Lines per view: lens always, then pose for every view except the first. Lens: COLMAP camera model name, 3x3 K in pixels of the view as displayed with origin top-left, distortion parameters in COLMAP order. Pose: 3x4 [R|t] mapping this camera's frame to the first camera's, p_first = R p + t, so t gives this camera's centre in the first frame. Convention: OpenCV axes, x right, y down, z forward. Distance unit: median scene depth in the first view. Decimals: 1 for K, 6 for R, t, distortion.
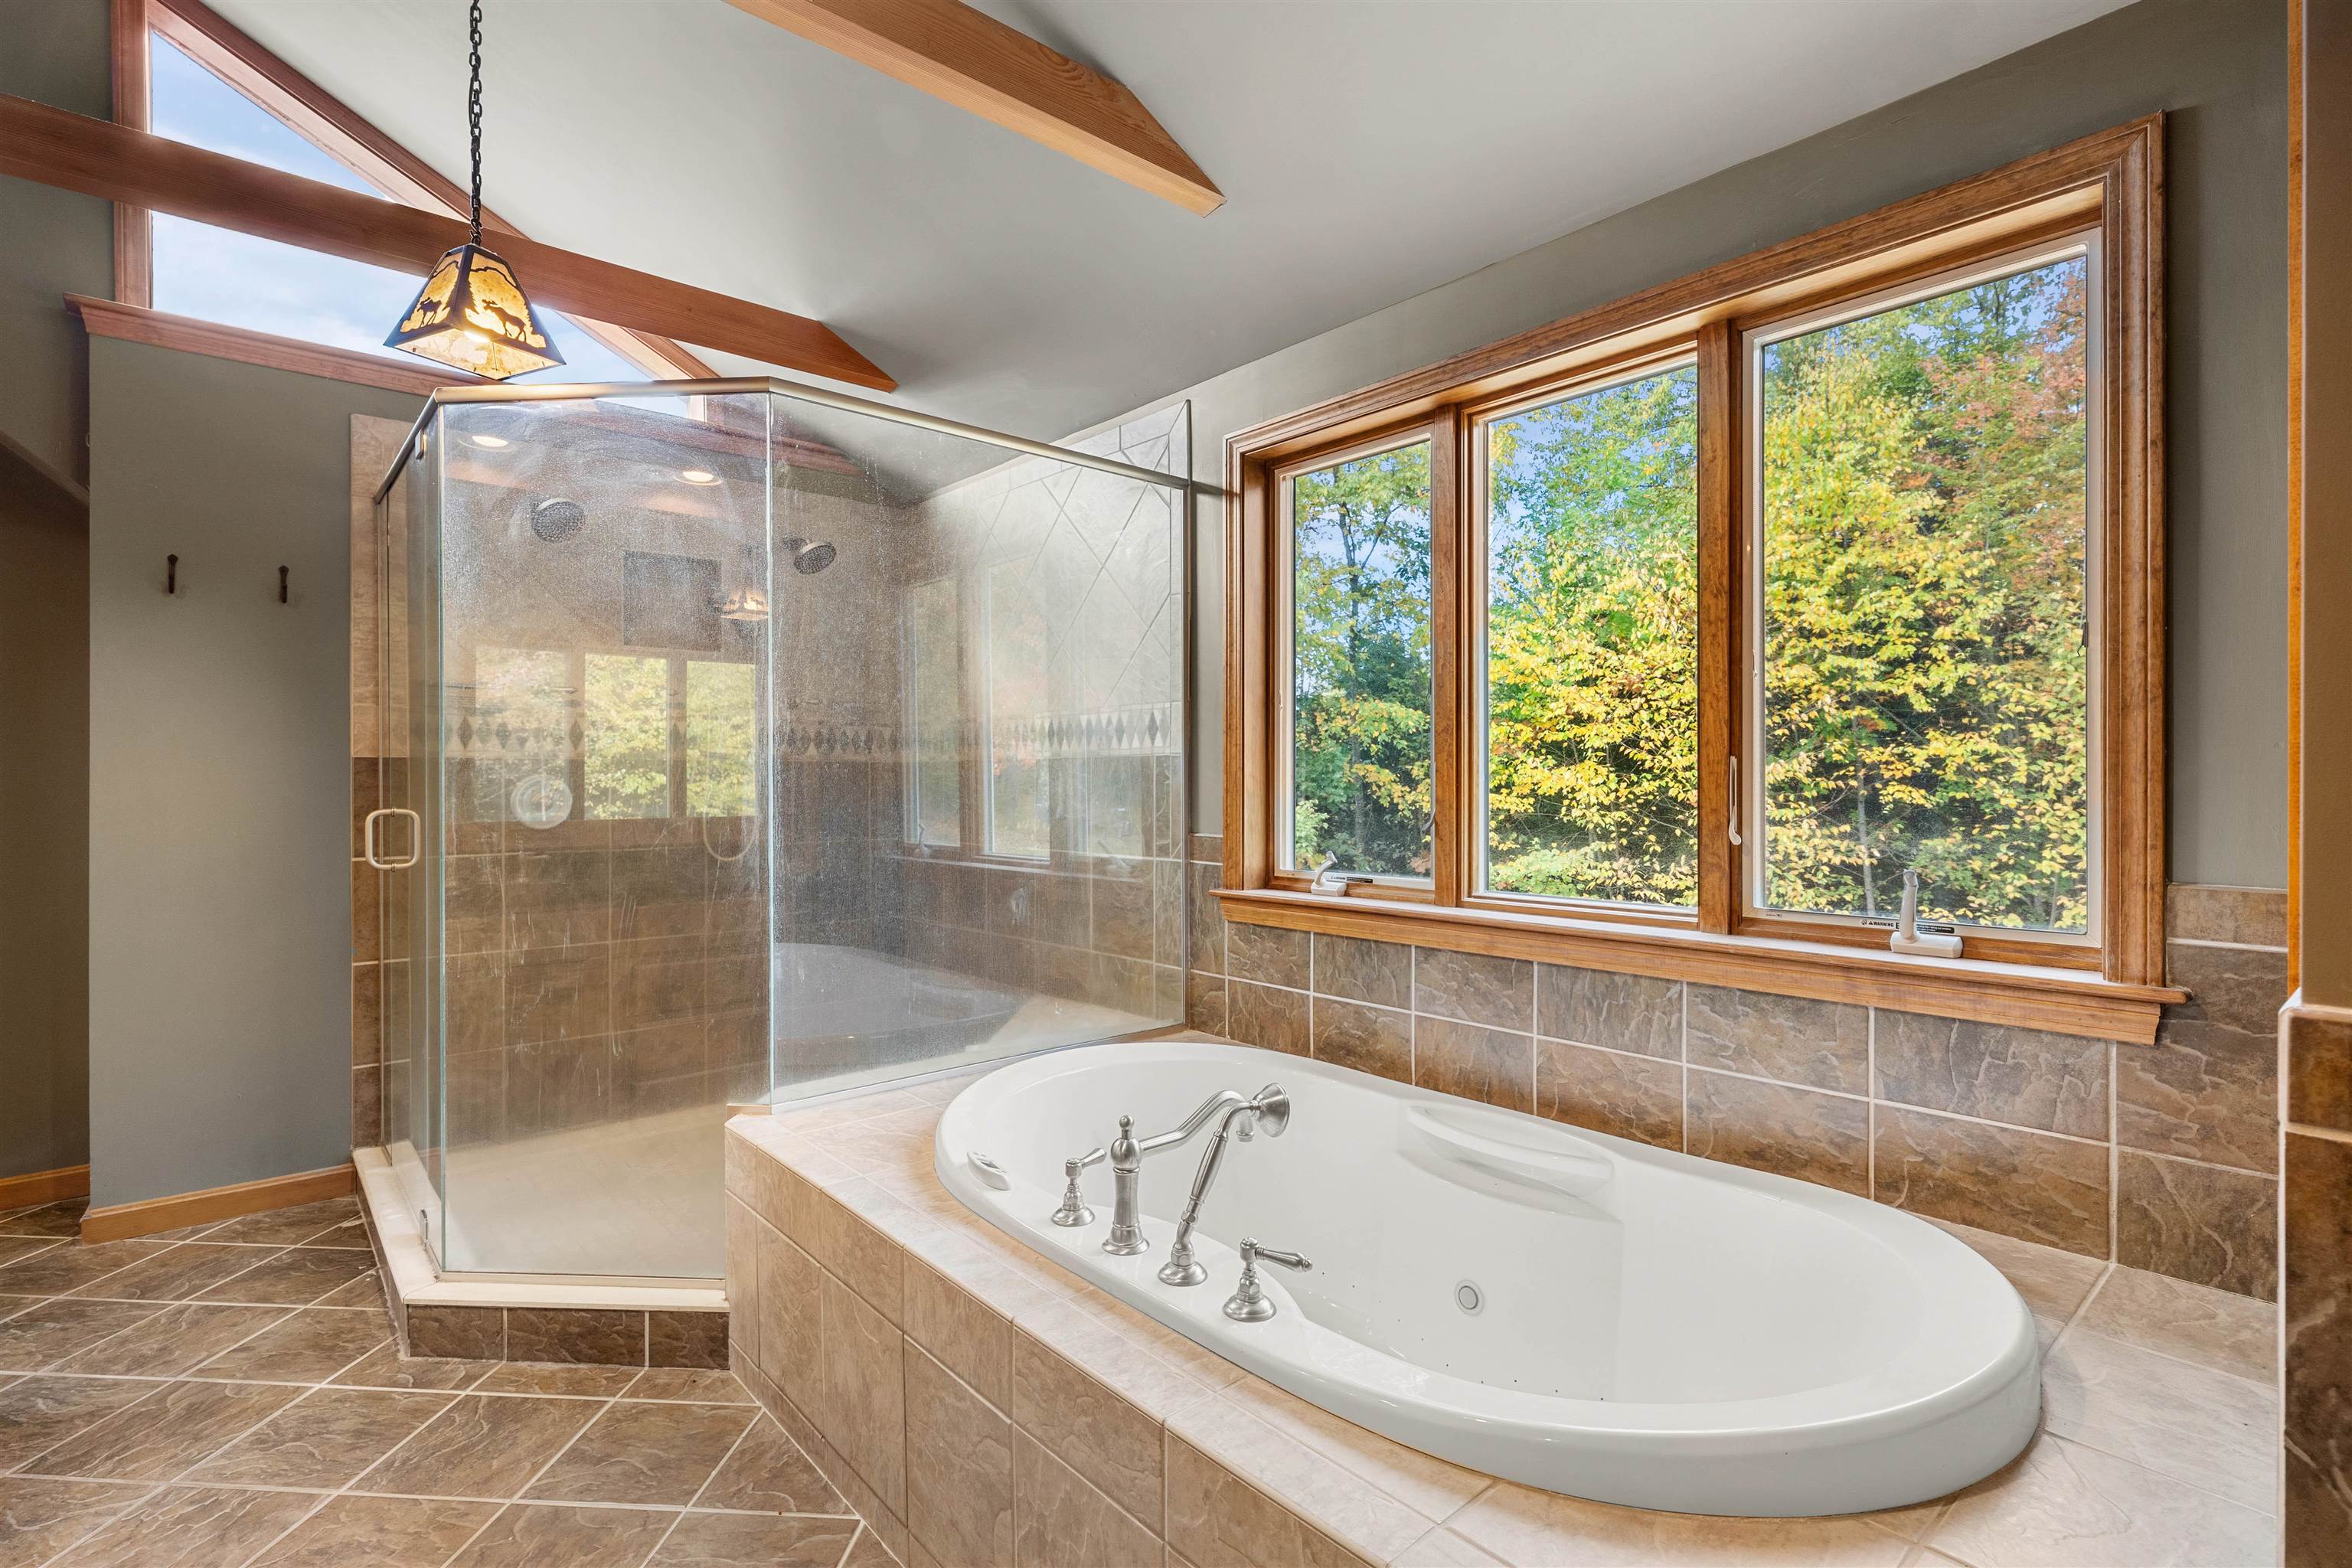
lens RADIAL K [[1101.7, 0, 1171.1], [0, 1101.7, 784.2], [0, 0, 1]] dist [-0.001285, -0.000229]
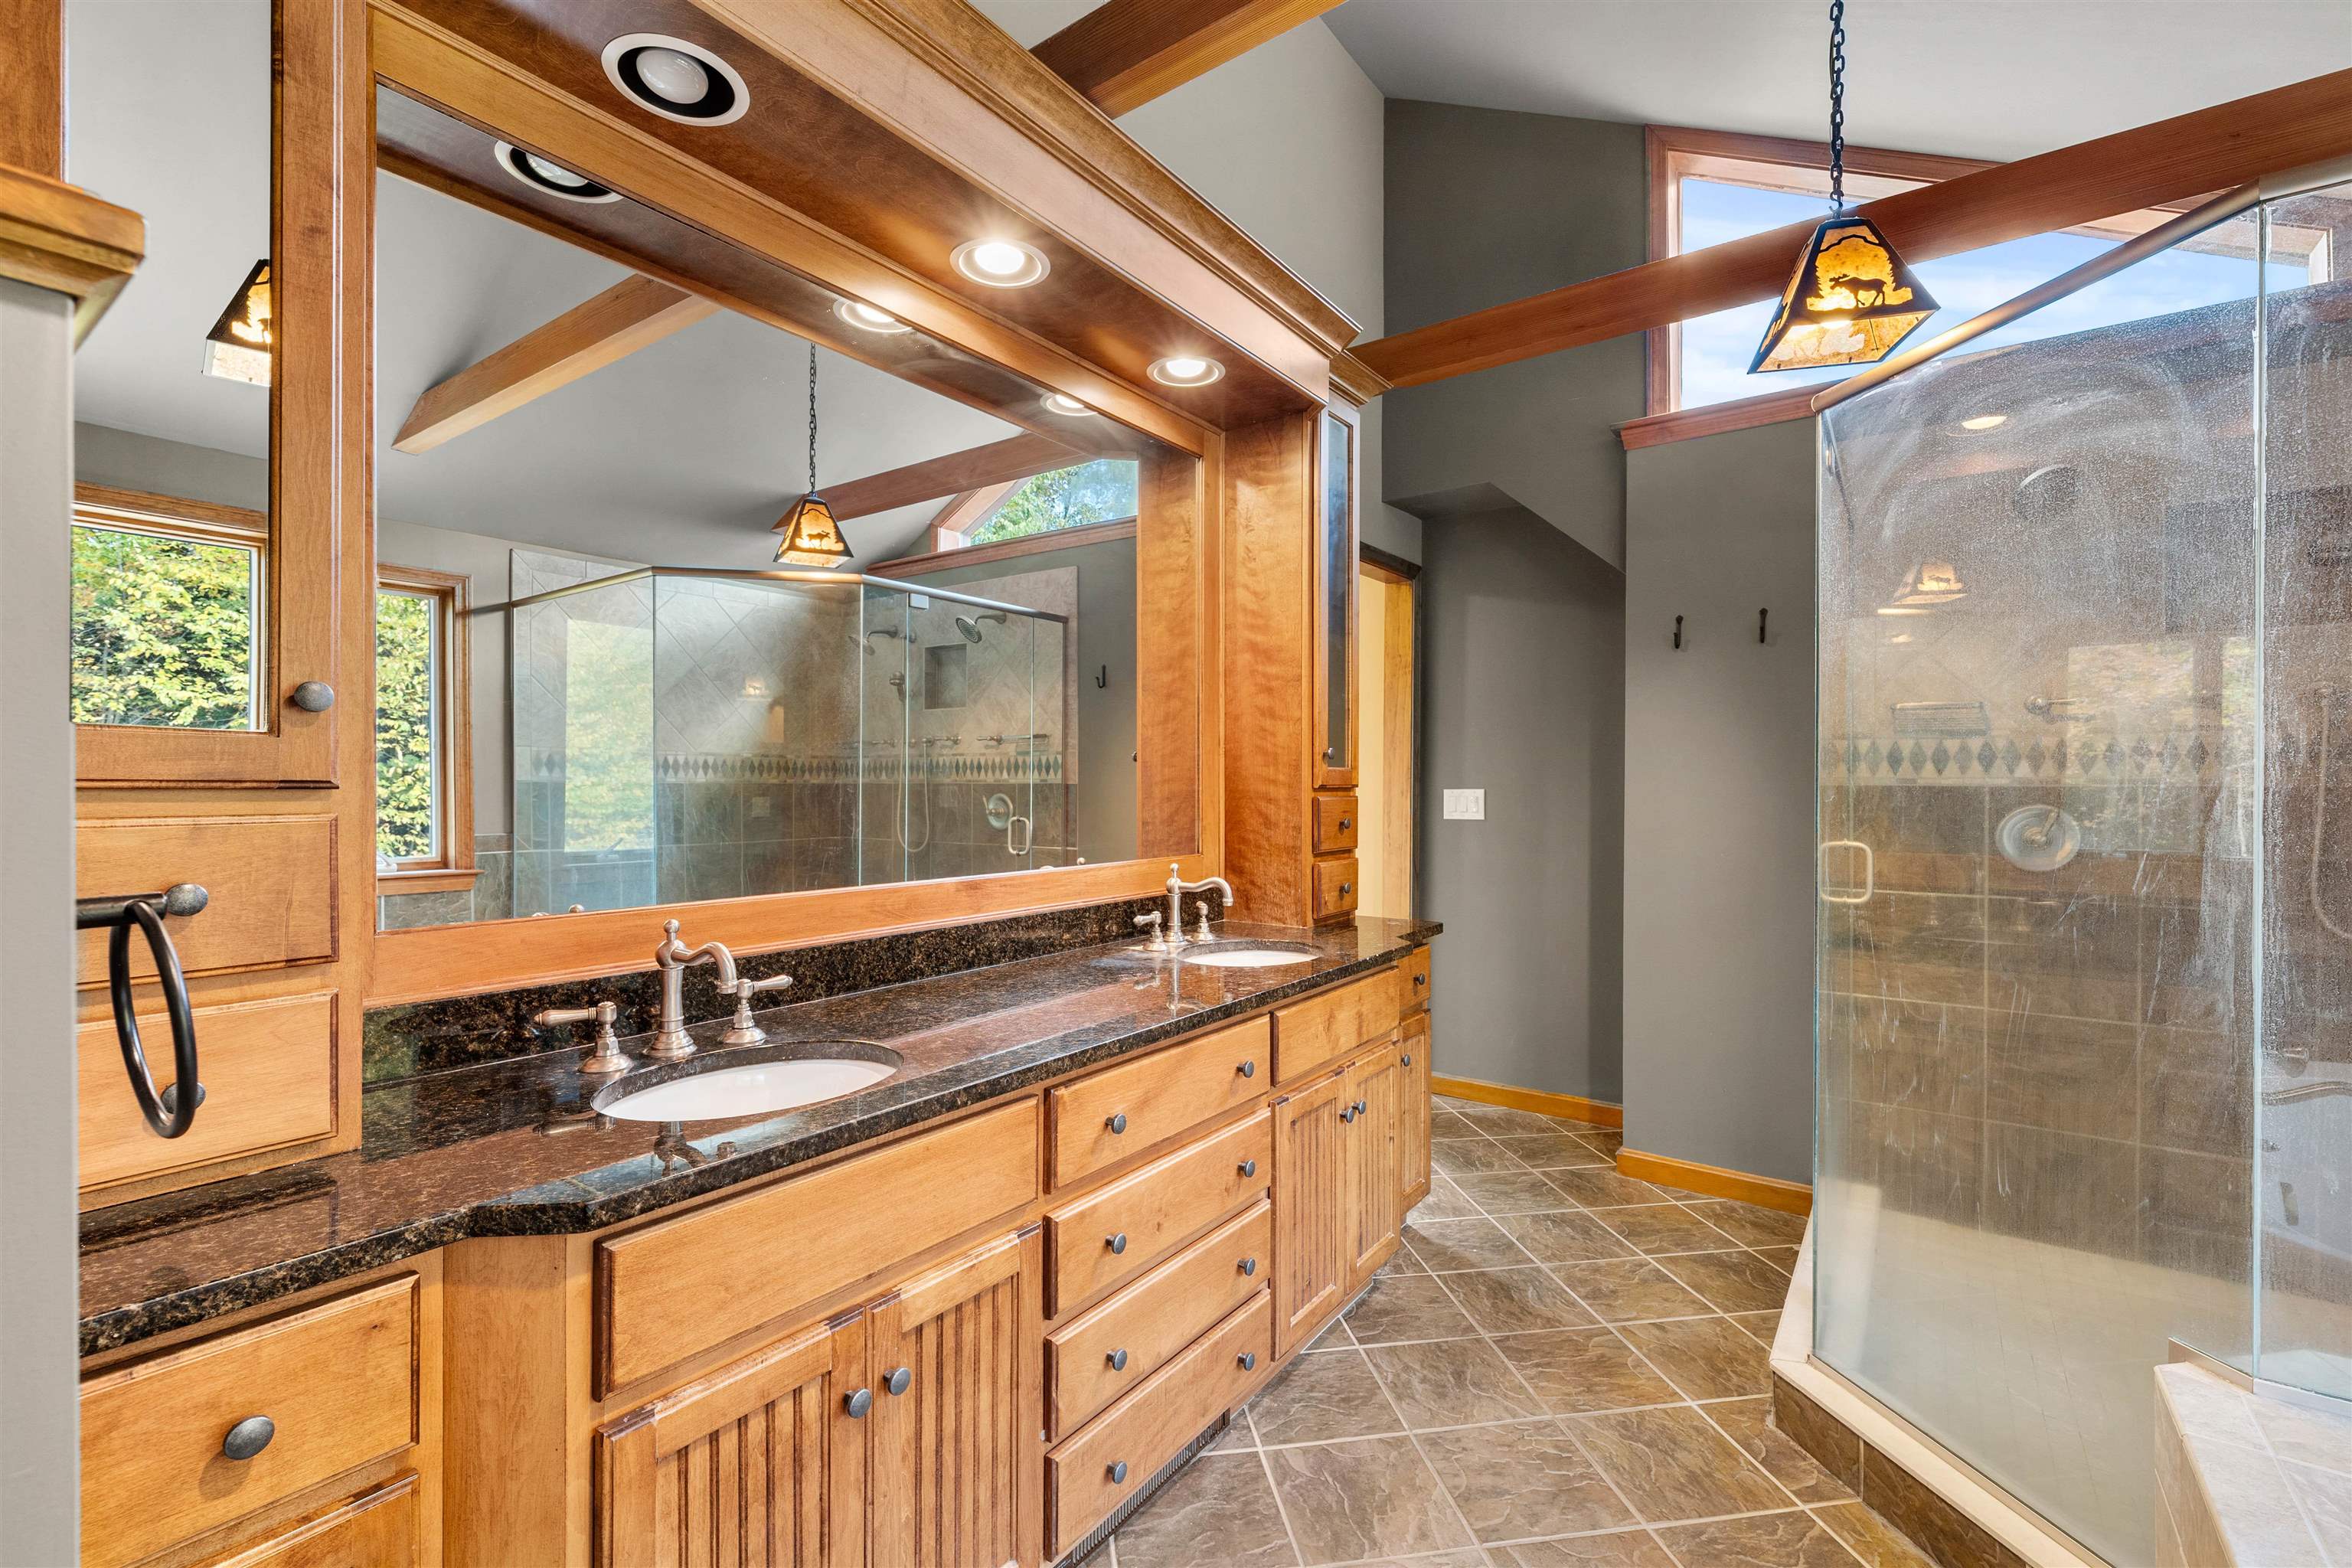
lens RADIAL K [[1024.9, 0, 1172.9], [0, 1024.9, 788.3], [0, 0, 1]] dist [0.000869, -0.000748]
pose [[0.222464, 0.006007, -0.974922, 0.052743], [-0.003156, 0.999980, 0.005441, -0.034490], [0.974936, 0.001866, 0.222479, 0.285782]]
